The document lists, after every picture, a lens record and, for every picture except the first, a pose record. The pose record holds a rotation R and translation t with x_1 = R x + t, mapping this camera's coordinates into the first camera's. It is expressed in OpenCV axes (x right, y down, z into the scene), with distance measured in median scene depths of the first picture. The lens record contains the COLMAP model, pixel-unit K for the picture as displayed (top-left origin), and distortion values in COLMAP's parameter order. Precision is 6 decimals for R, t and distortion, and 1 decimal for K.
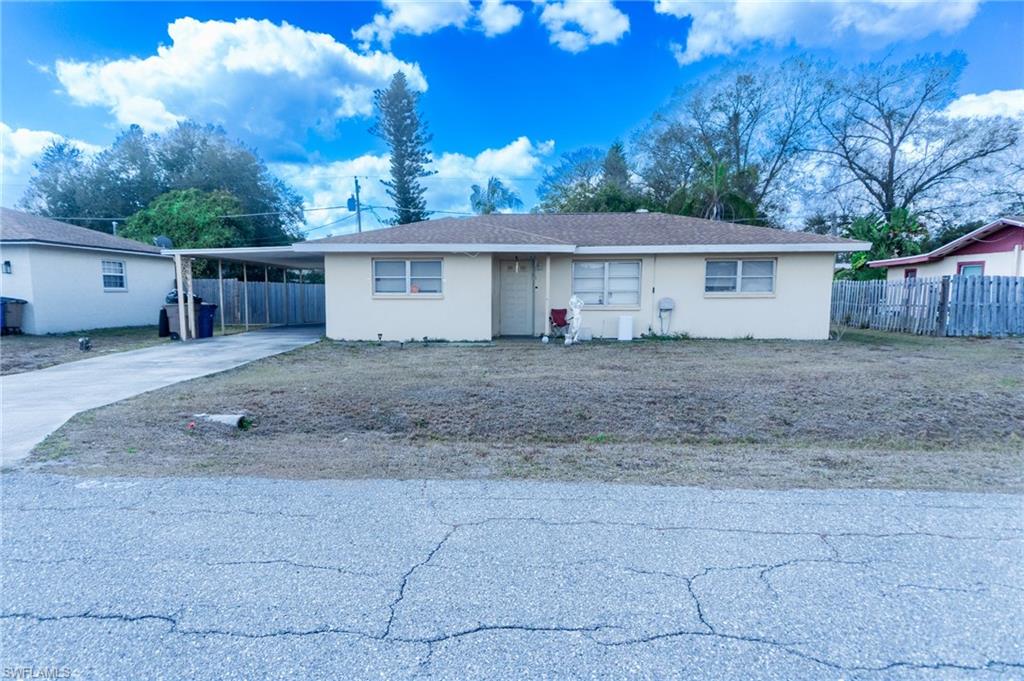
lens RADIAL K [[707.0, 0, 512.0], [0, 707.0, 339.6], [0, 0, 1]] dist [0.039522, 0.000458]
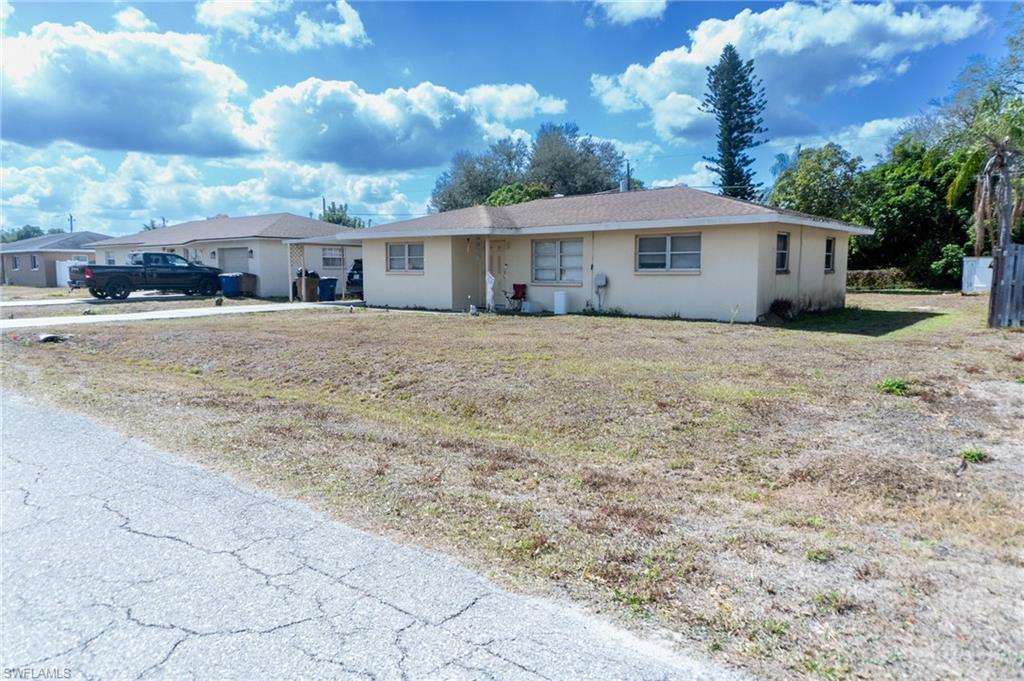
lens RADIAL K [[707.0, 0, 515.0], [0, 707.0, 342.2], [0, 0, 1]] dist [0.039522, 0.000458]
pose [[0.796630, 0.060846, -0.601397, 0.746318], [-0.037784, 0.997988, 0.050920, -0.007229], [0.603285, -0.017841, 0.797326, 0.085994]]
